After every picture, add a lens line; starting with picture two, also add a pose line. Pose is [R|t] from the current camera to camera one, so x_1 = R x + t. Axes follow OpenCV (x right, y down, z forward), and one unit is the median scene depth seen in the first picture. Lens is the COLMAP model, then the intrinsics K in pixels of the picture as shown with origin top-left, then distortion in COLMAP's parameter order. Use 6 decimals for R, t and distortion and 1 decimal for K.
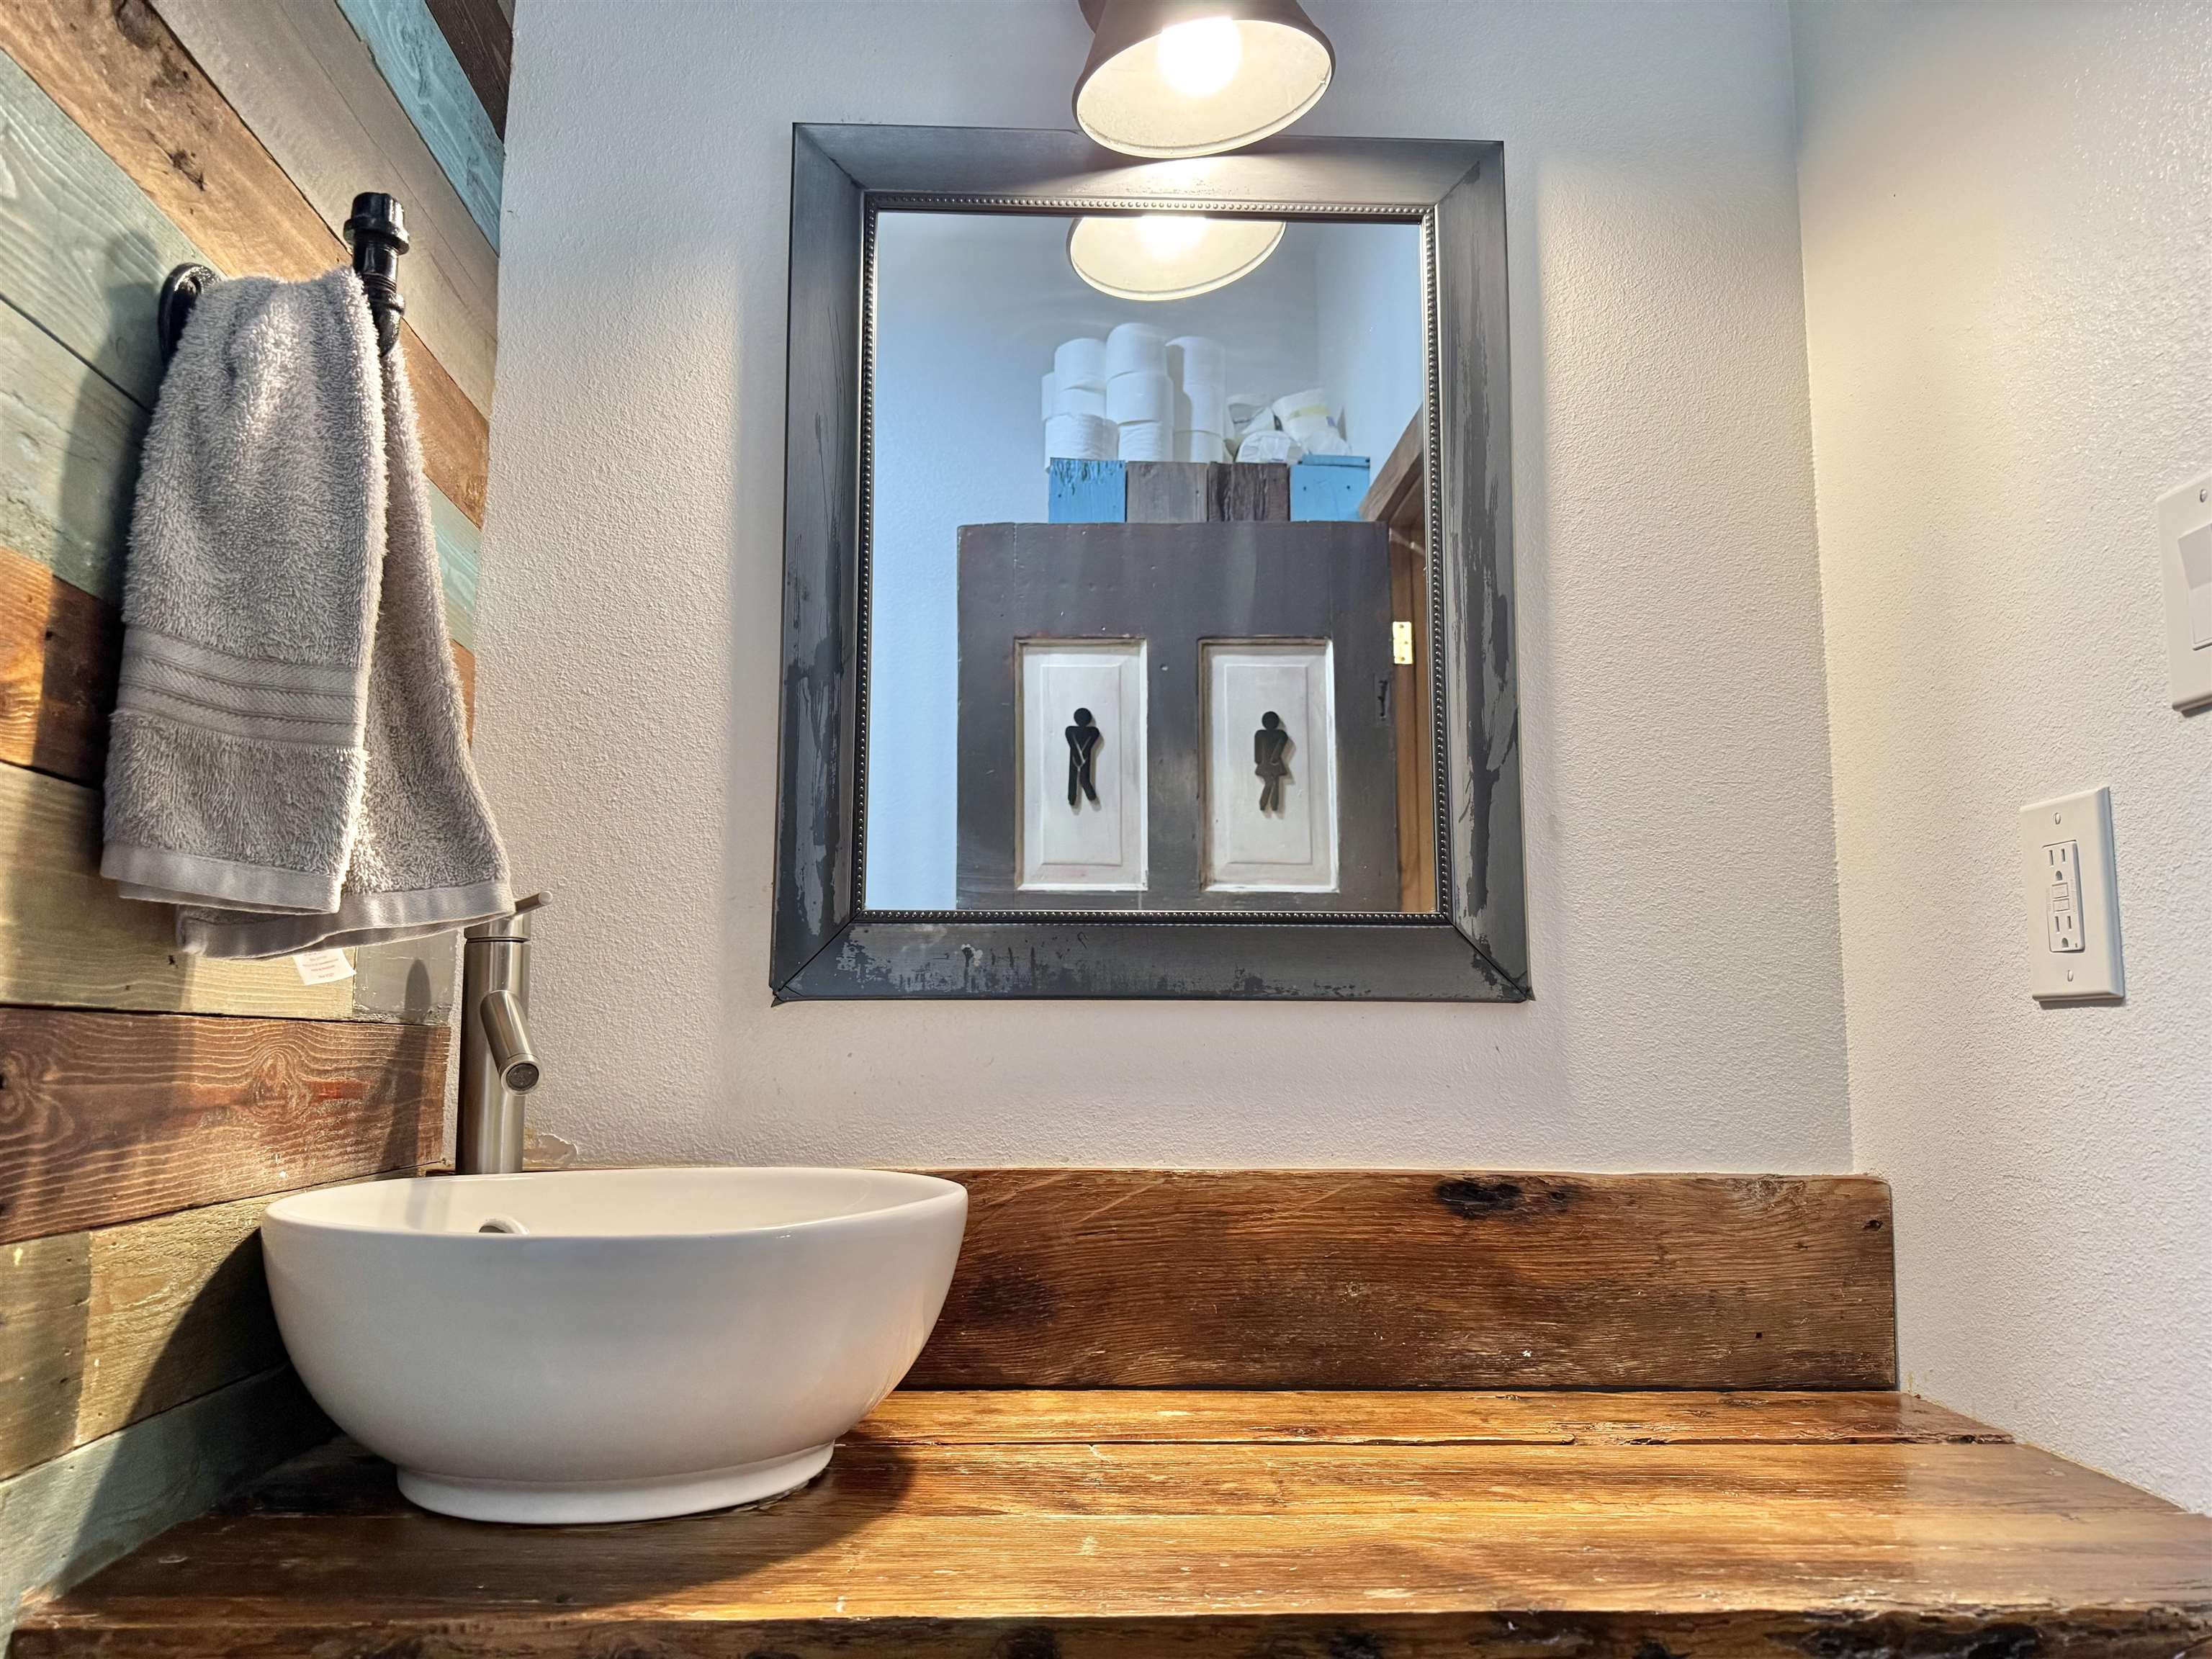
lens RADIAL K [[1585.5, 0, 1106.0], [0, 1585.5, 829.5], [0, 0, 1]] dist [0.063677, -0.073193]
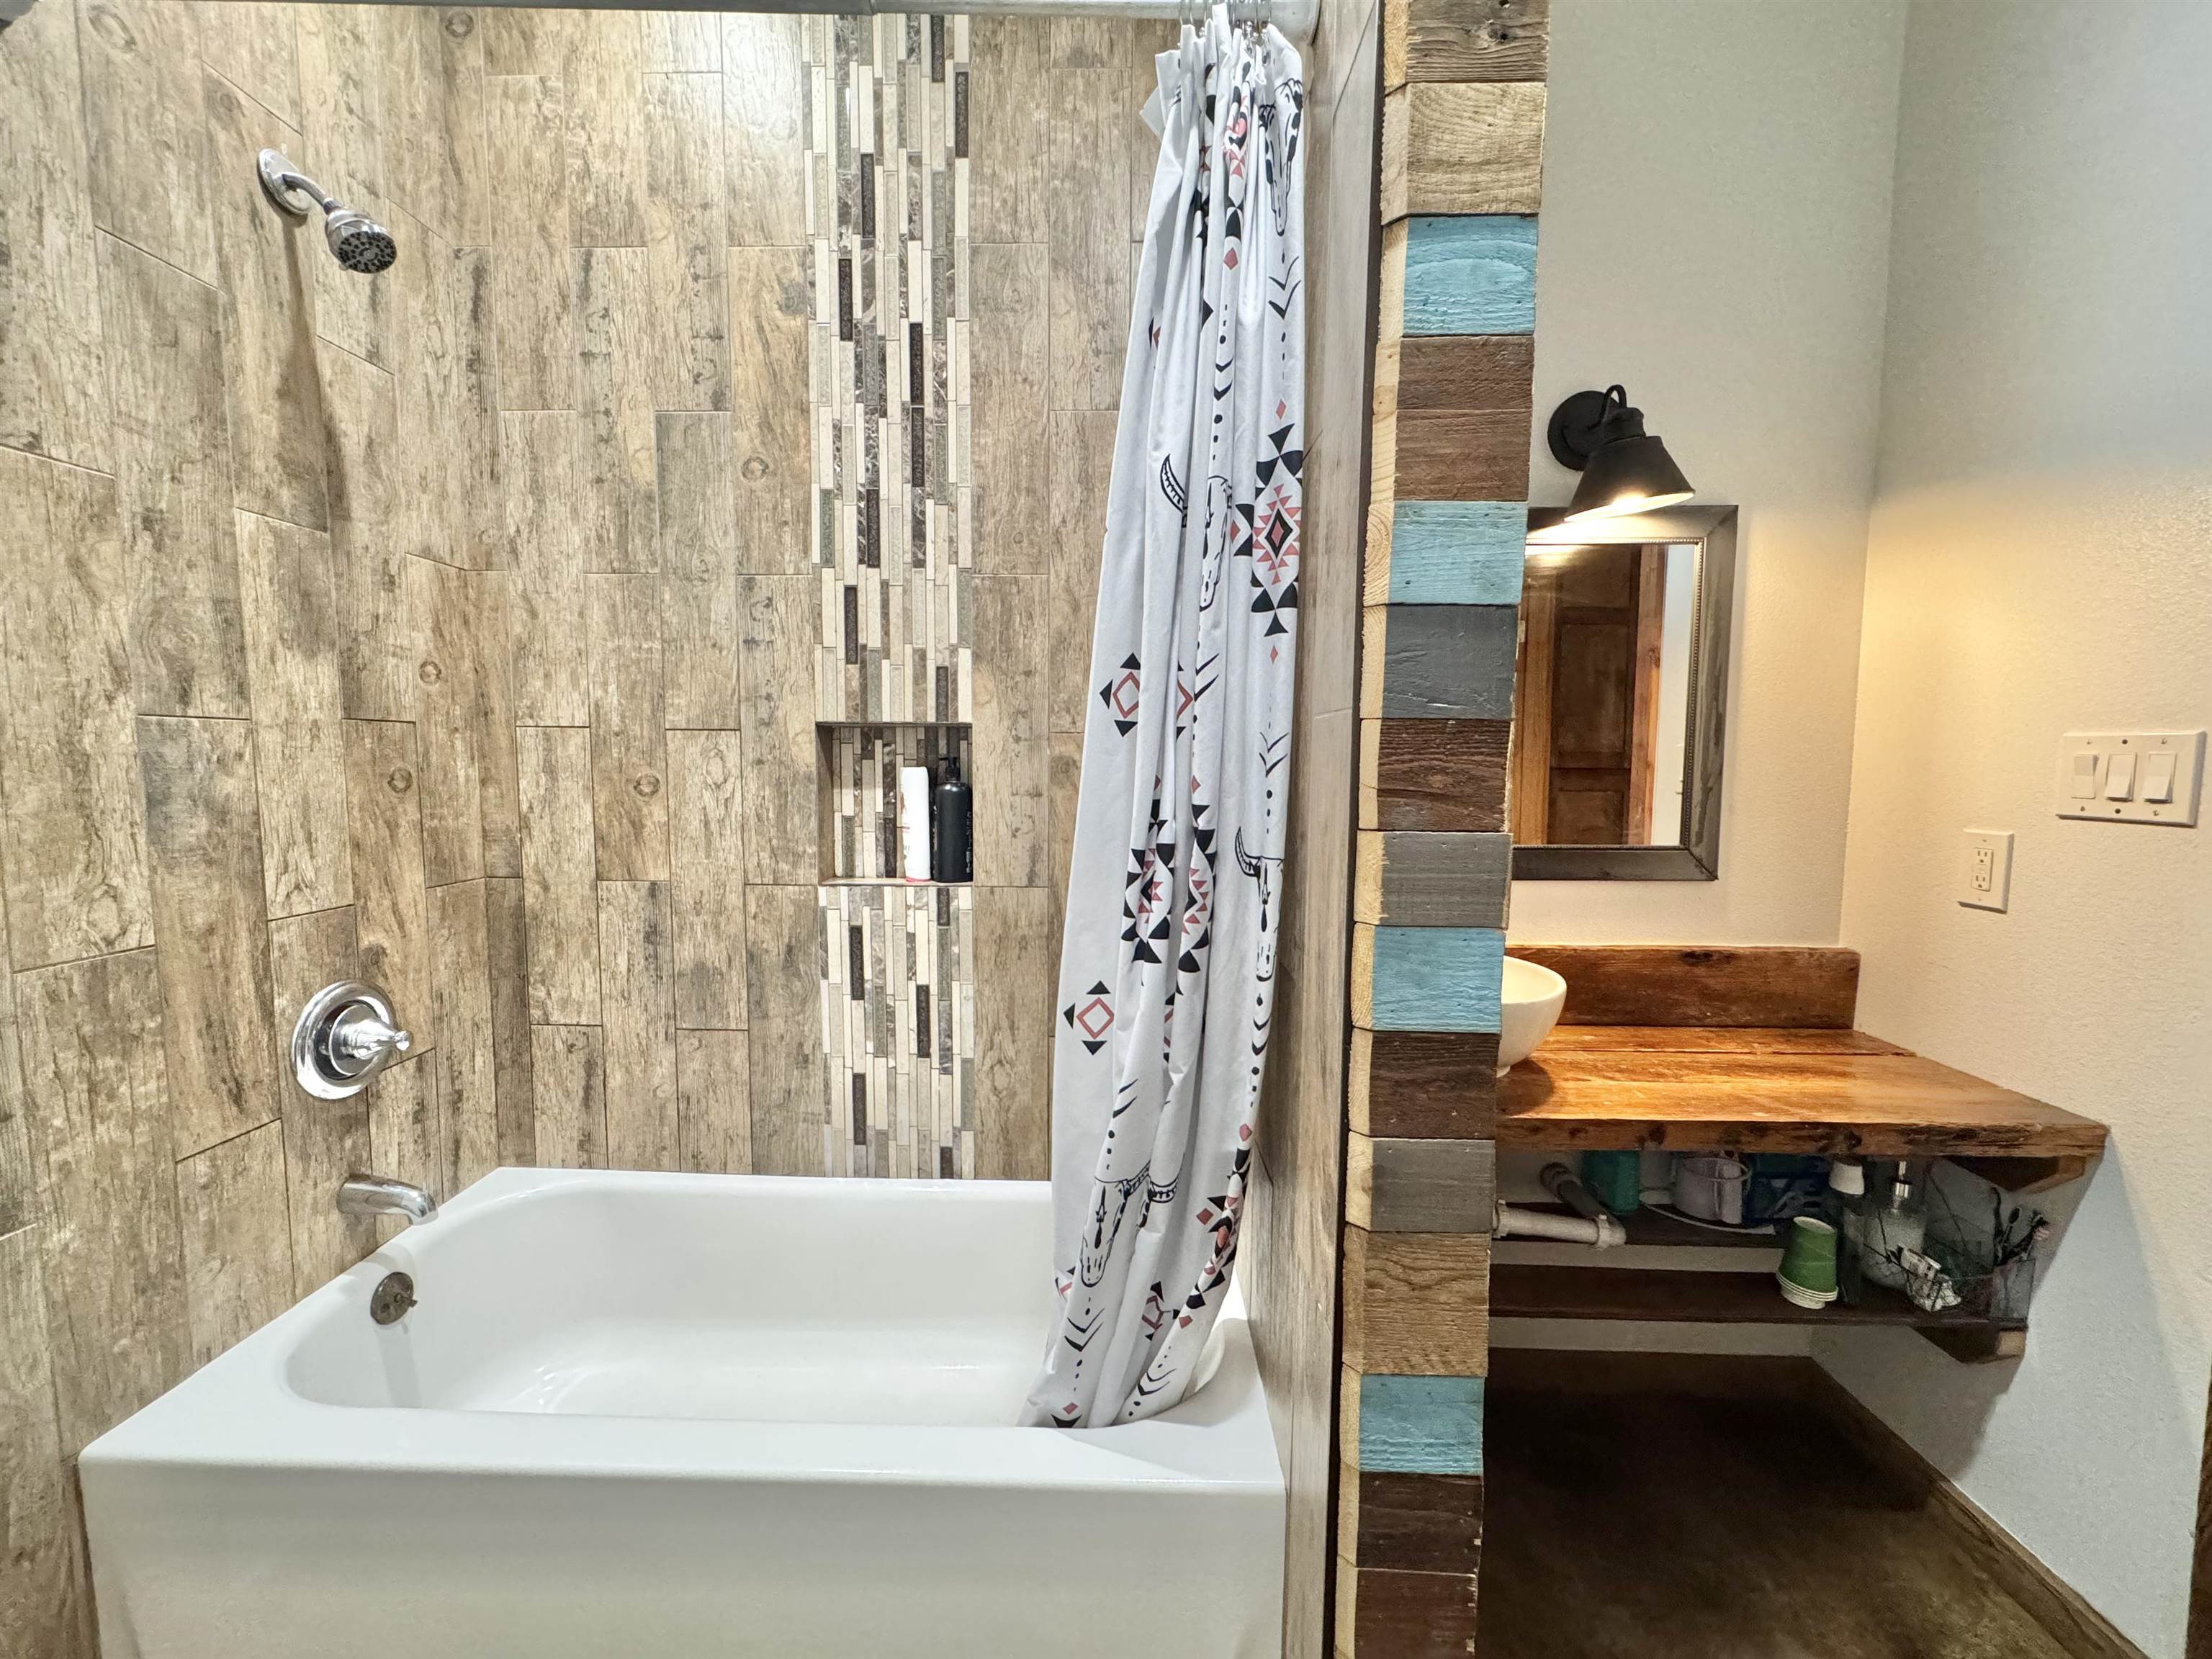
lens RADIAL K [[885.2, 0, 1100.1], [0, 885.2, 825.2], [0, 0, 1]] dist [-0.001481, 0.000694]
pose [[0.997442, 0.003864, -0.071370, -0.651723], [0.011523, 0.976781, 0.213928, -0.309484], [0.070539, -0.214203, 0.974239, -0.444084]]
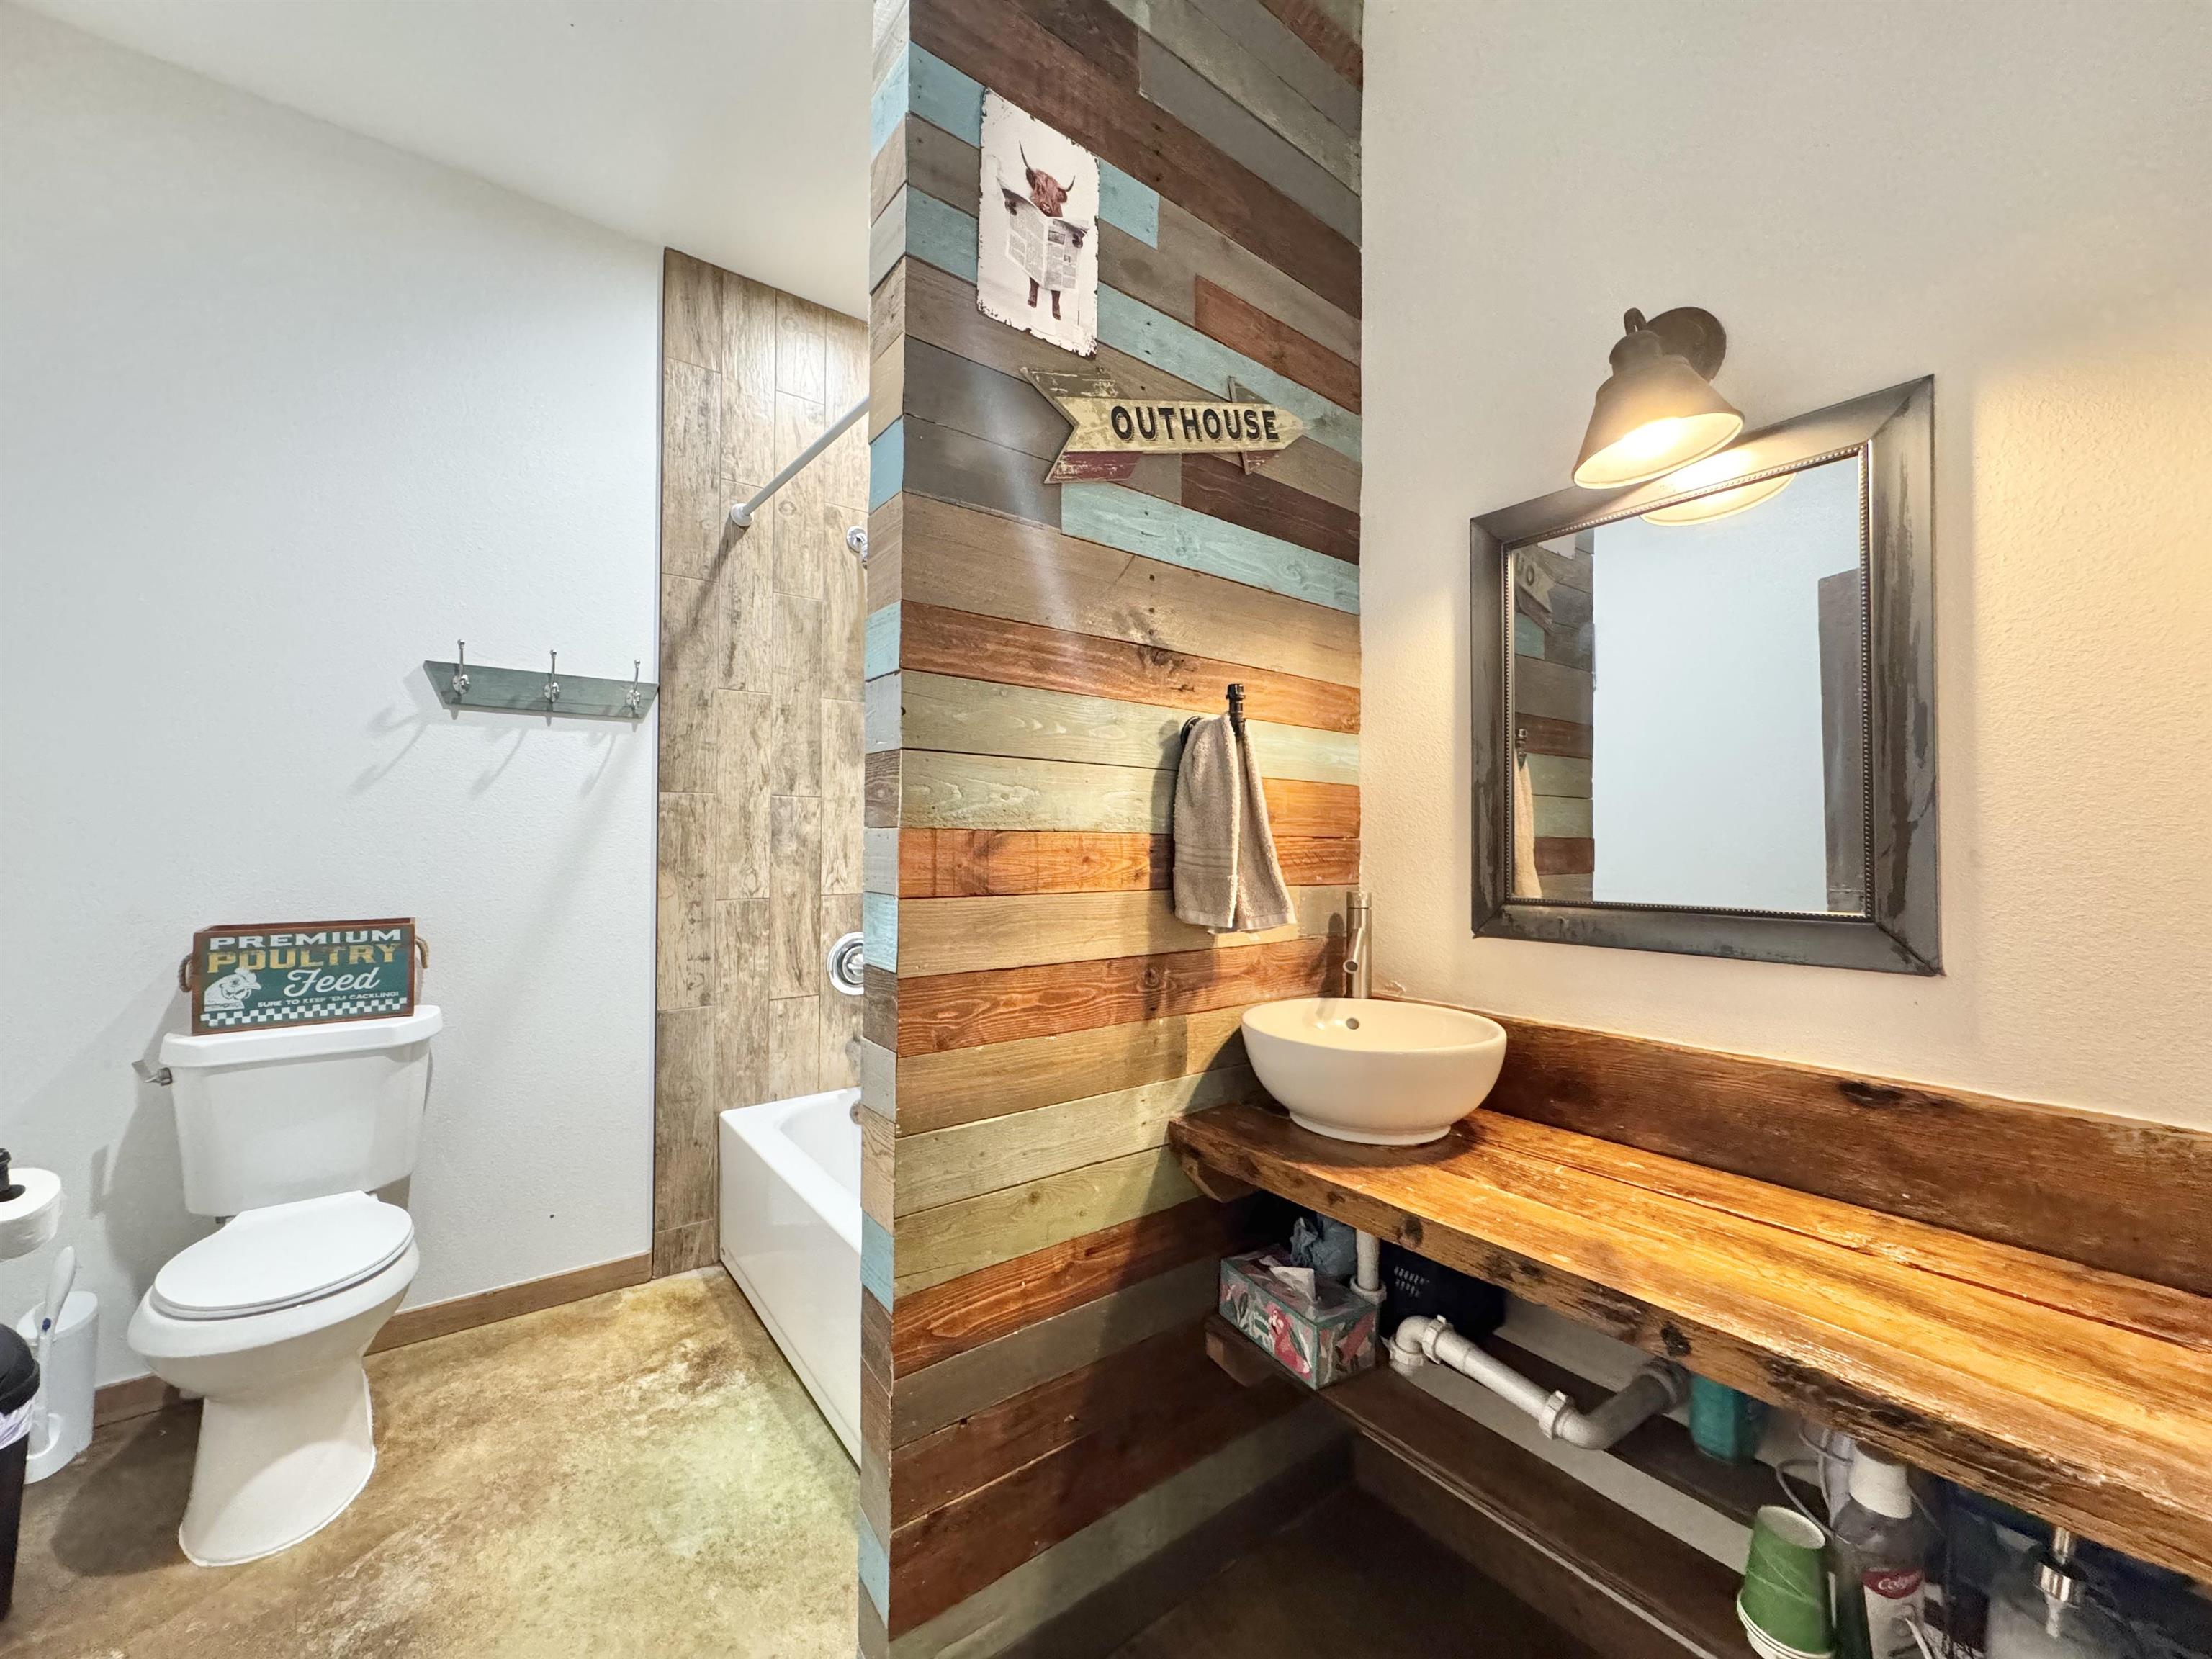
lens RADIAL K [[885.2, 0, 1100.1], [0, 885.2, 825.2], [0, 0, 1]] dist [-0.001481, 0.000694]
pose [[0.564237, -0.018597, -0.825403, 0.548865], [0.112491, 0.992155, 0.054544, -0.182351], [0.817913, -0.123626, 0.561902, -0.114627]]
